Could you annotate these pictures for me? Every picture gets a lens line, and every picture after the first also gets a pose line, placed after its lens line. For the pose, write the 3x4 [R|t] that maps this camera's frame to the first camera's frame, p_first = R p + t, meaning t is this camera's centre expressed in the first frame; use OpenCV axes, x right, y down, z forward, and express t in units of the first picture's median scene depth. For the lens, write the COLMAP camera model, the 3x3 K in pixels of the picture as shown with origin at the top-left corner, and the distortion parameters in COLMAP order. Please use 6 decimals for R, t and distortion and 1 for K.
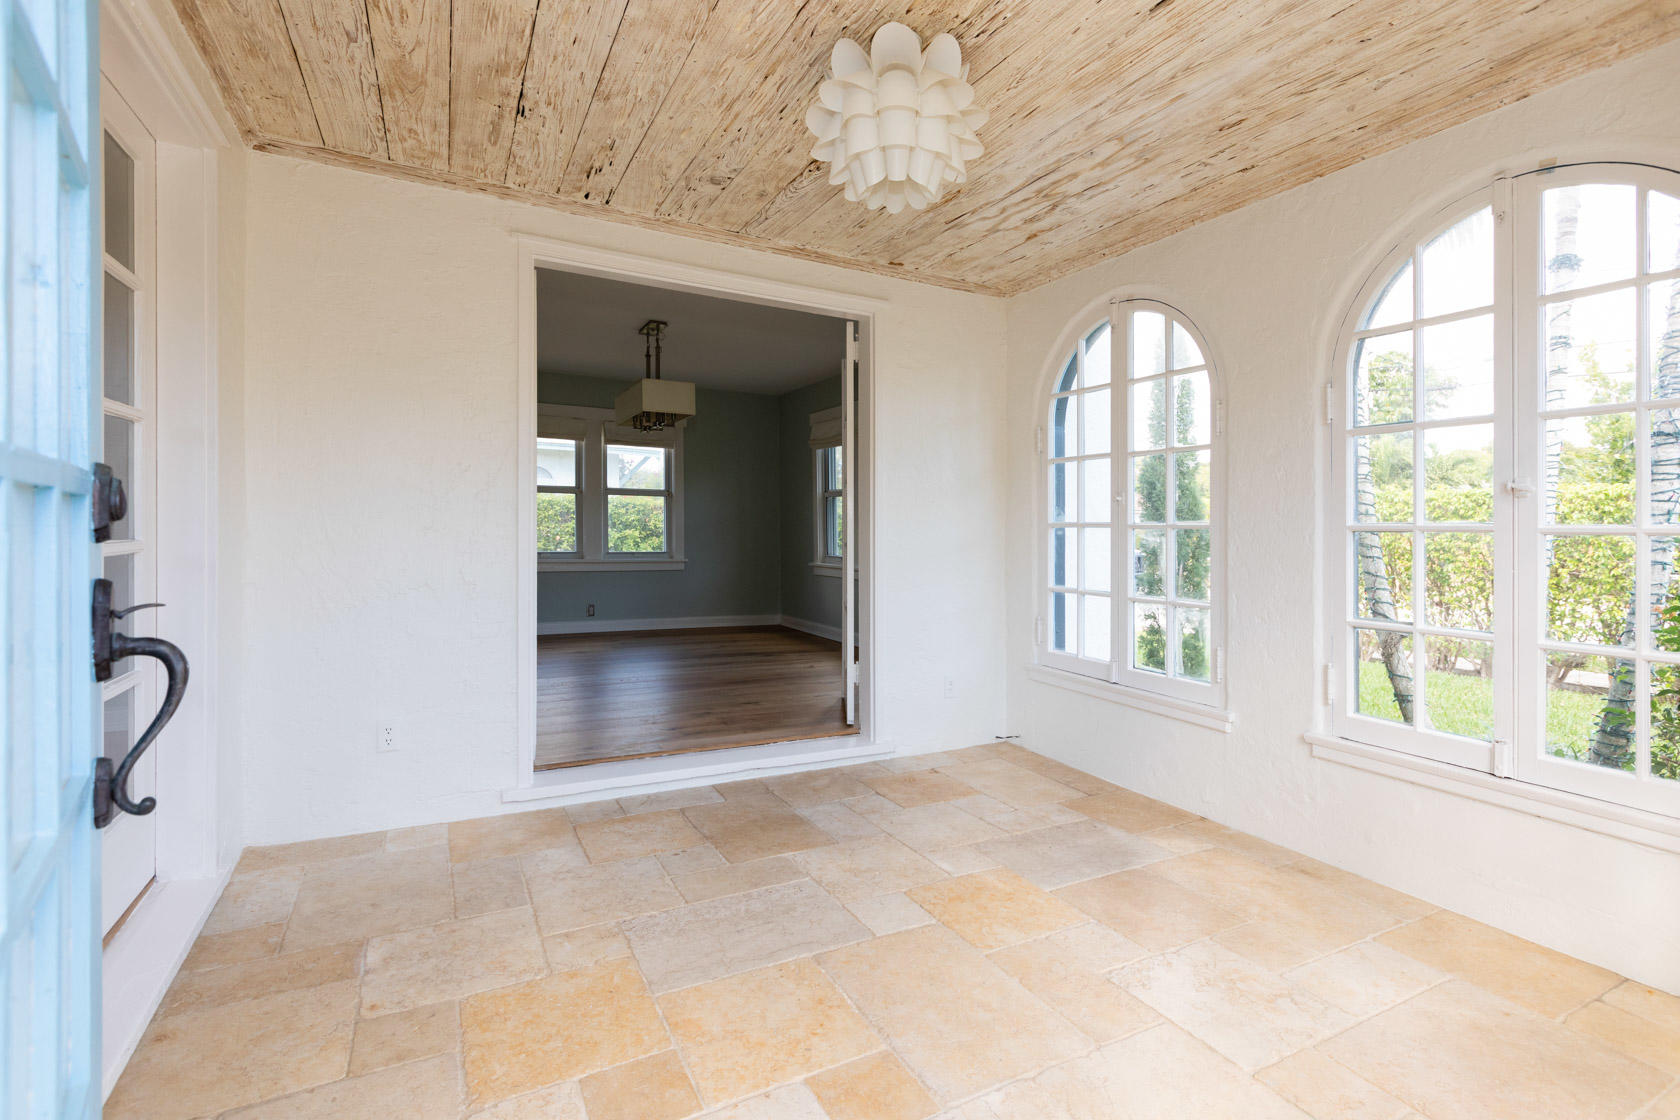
lens RADIAL K [[780.6, 0, 845.7], [0, 780.6, 519.3], [0, 0, 1]] dist [-0.000657, -0.000581]
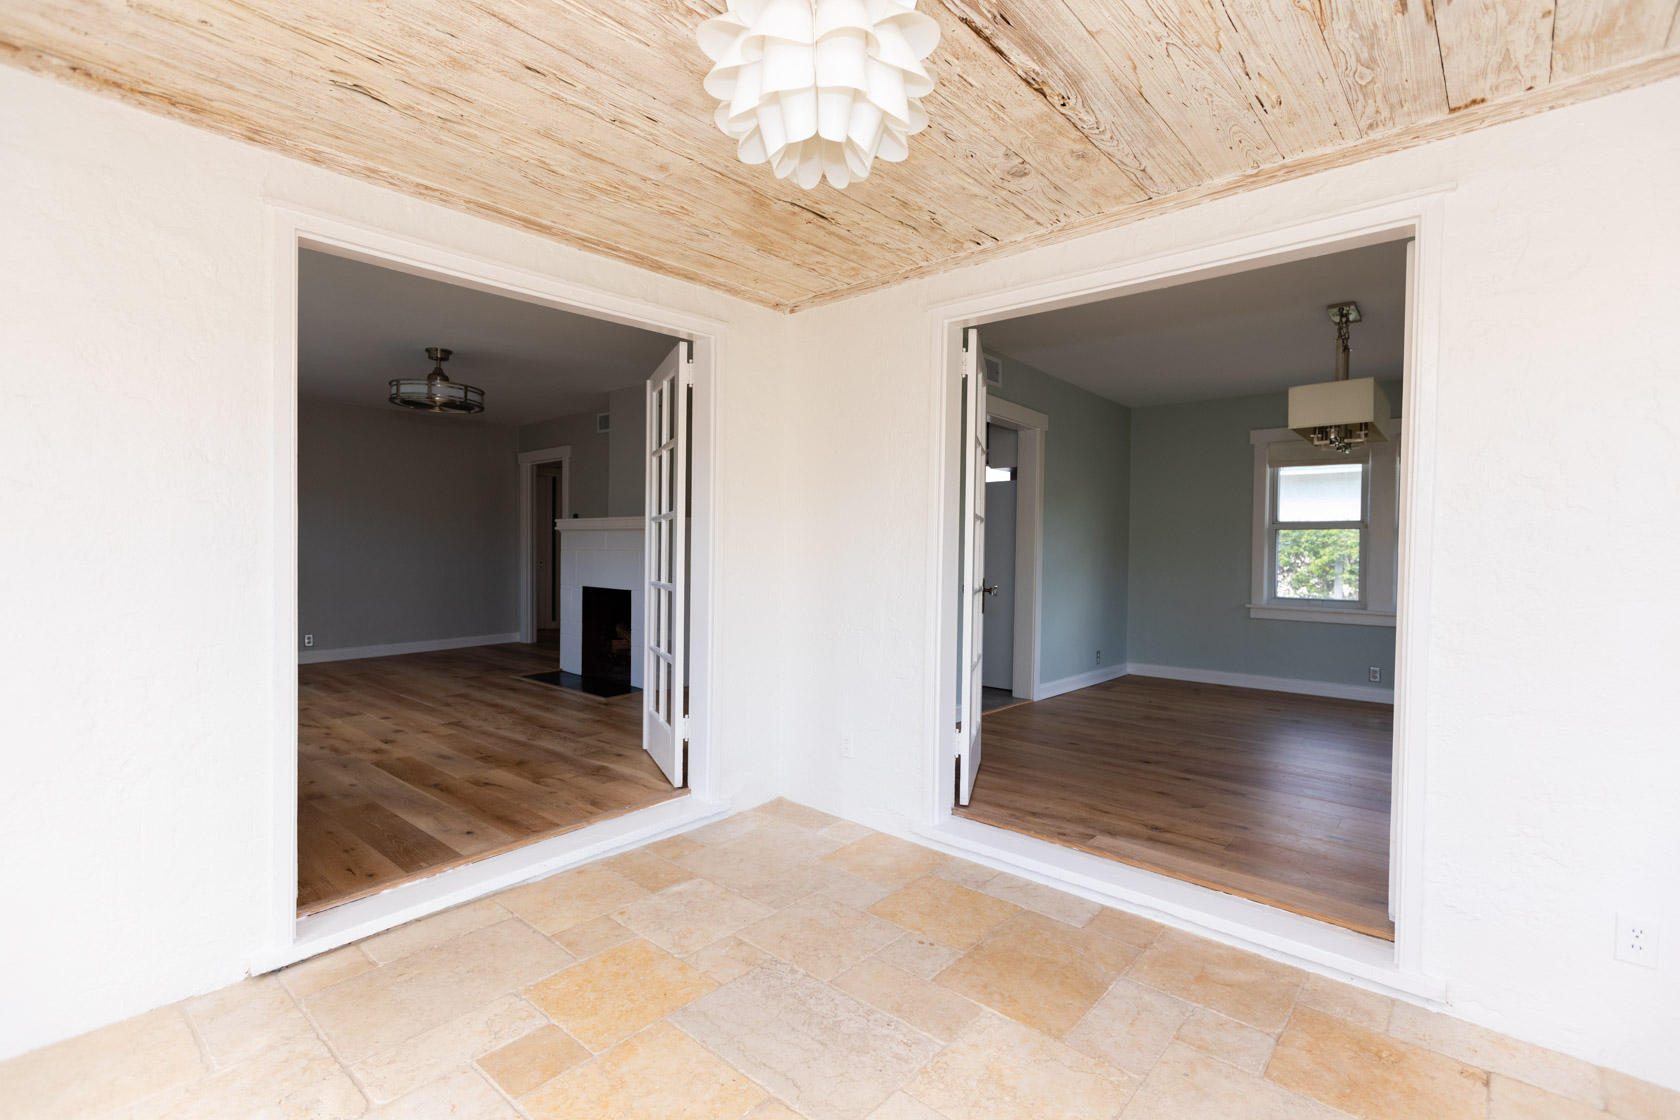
lens RADIAL K [[760.5, 0, 835.1], [0, 760.5, 545.6], [0, 0, 1]] dist [0.001876, -0.000235]
pose [[0.352058, -0.015529, -0.935849, 0.566954], [0.007022, 0.999878, -0.013949, -0.023957], [0.935952, -0.001661, 0.352124, 0.566560]]
